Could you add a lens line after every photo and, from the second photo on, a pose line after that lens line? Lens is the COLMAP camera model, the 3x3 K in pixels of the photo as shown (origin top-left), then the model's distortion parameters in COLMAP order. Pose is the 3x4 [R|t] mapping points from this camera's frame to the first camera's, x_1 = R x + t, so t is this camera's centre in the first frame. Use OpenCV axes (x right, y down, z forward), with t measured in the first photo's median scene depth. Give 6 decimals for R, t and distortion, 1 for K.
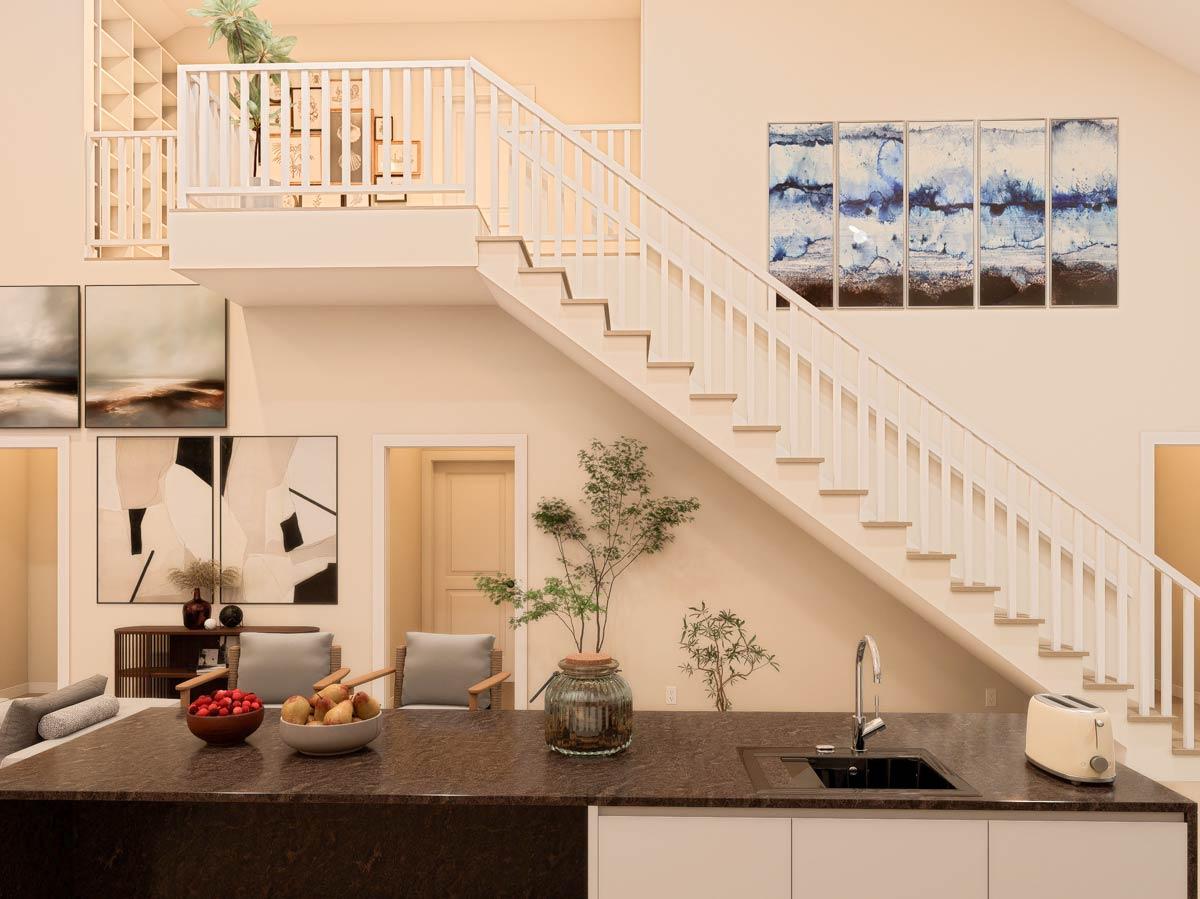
lens RADIAL K [[1039.8, 0, 601.7], [0, 1039.8, 458.8], [0, 0, 1]] dist [-0.005500, -0.001291]
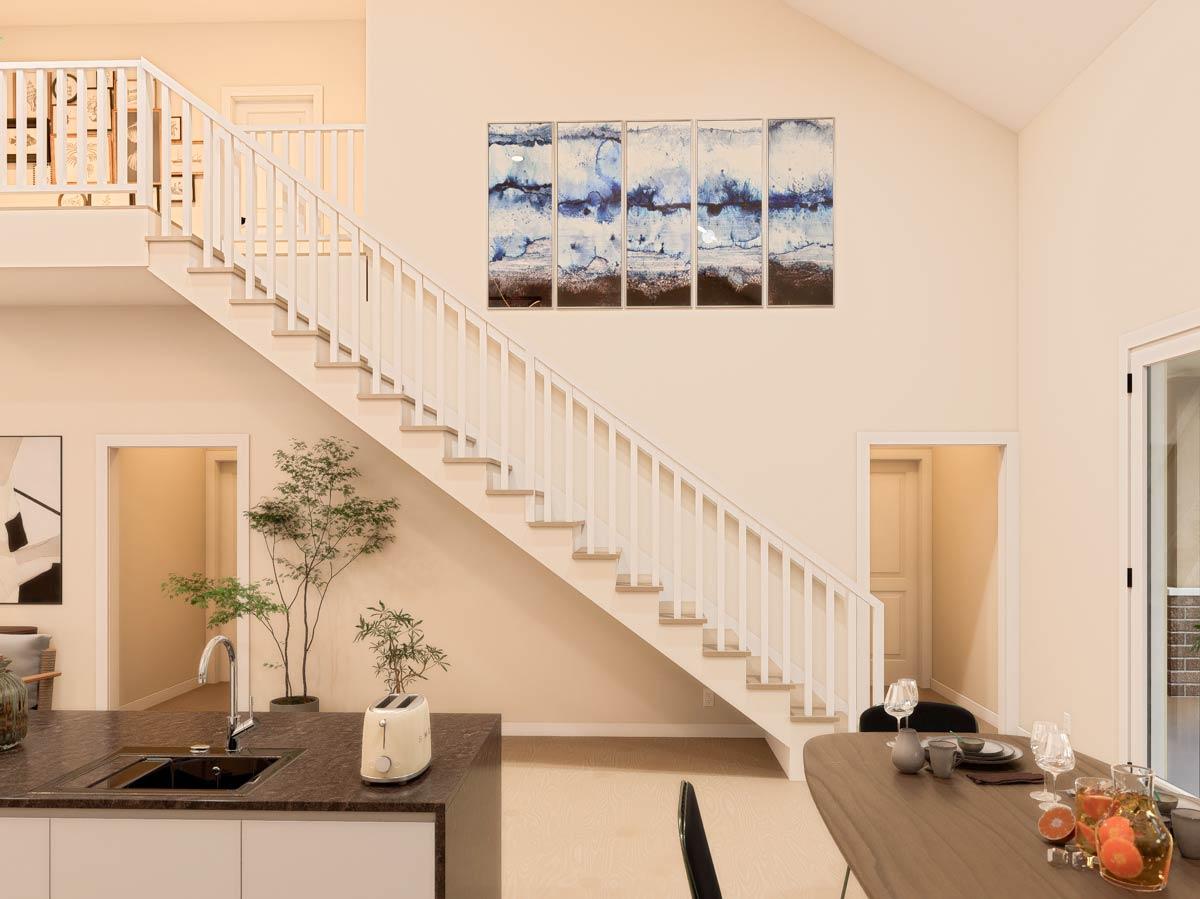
lens RADIAL K [[1039.8, 0, 626.3], [0, 1039.8, 462.6], [0, 0, 1]] dist [-0.005500, -0.001291]
pose [[0.999971, -0.000547, 0.007654, 0.287678], [0.000510, 0.999988, 0.004916, -0.001056], [-0.007657, -0.004912, 0.999959, -0.002277]]
